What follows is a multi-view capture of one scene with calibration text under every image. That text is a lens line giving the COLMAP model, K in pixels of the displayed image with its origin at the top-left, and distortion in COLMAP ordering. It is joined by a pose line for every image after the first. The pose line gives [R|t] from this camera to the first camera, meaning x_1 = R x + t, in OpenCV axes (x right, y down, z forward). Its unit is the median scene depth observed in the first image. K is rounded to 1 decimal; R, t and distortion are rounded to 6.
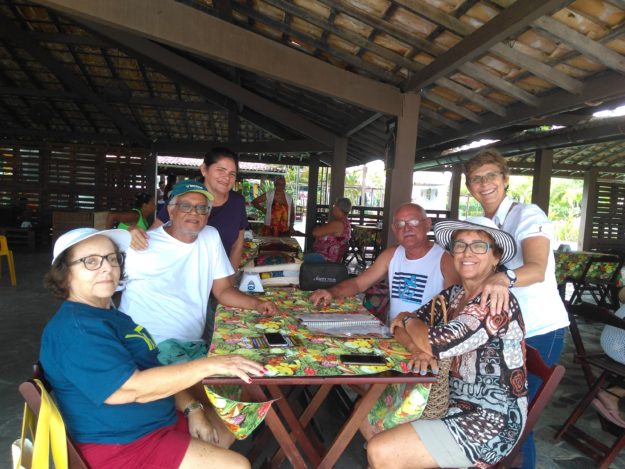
lens RADIAL K [[485.6, 0, 324.8], [0, 485.6, 234.1], [0, 0, 1]] dist [-0.005052, -0.007956]
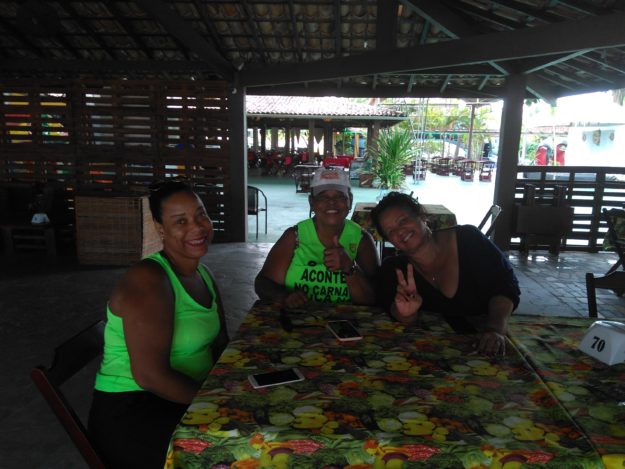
lens RADIAL K [[486.6, 0, 312.5], [0, 486.6, 234.5], [0, 0, 1]] dist [0.002528, -0.001163]
pose [[0.978447, 0.002014, -0.206486, -0.141497], [0.019547, 0.994559, 0.102326, -0.047731], [0.205569, -0.104157, 0.973084, 0.419793]]
